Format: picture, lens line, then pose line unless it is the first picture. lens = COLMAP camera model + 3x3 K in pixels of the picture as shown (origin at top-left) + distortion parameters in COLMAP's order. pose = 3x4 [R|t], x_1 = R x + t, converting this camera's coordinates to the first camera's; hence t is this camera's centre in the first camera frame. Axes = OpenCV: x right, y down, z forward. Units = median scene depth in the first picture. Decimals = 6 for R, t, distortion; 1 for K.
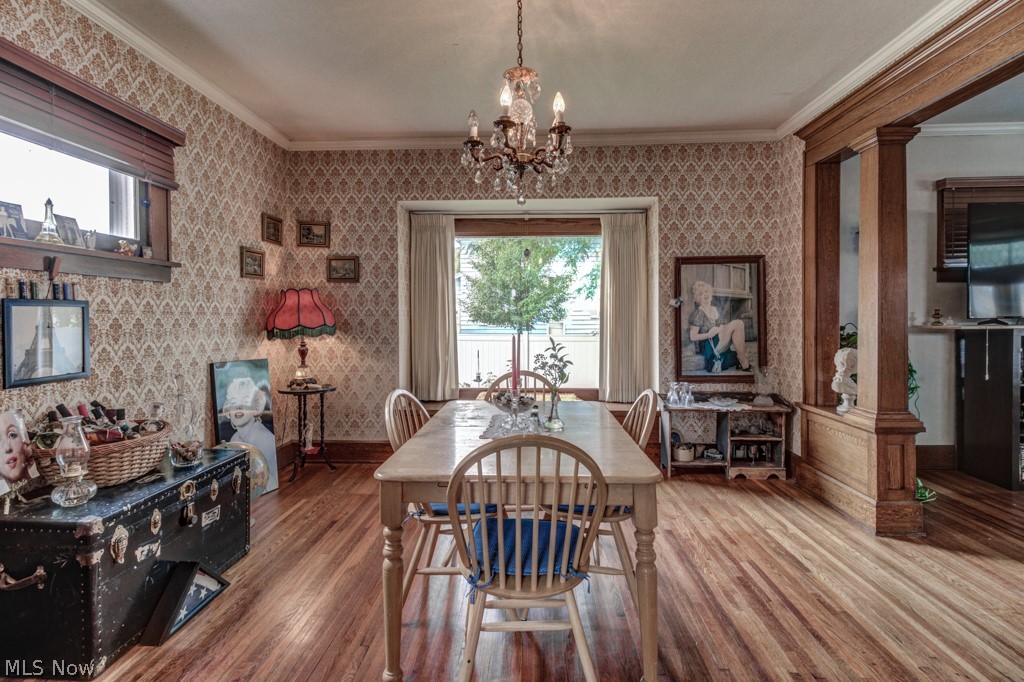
lens RADIAL K [[470.3, 0, 510.4], [0, 470.3, 332.5], [0, 0, 1]] dist [0.004700, -0.000492]
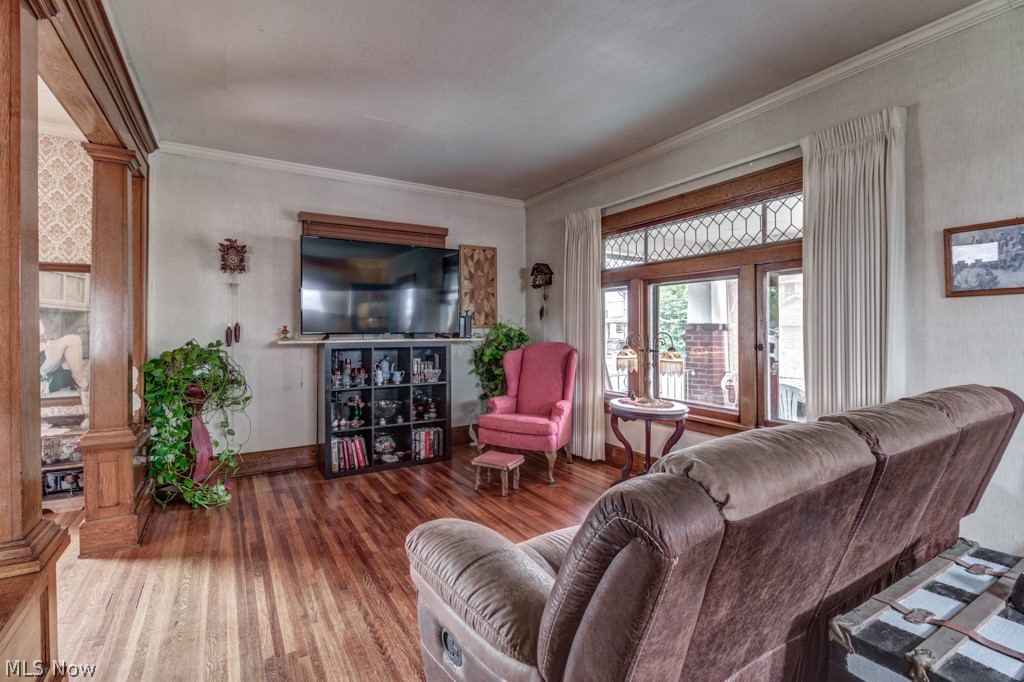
lens RADIAL K [[470.3, 0, 510.1], [0, 470.3, 336.9], [0, 0, 1]] dist [0.004700, -0.000492]
pose [[0.837656, 0.003240, 0.546188, 0.722788], [0.008080, 0.999799, -0.018322, 0.000320], [-0.546138, 0.019761, 0.837462, -0.221414]]
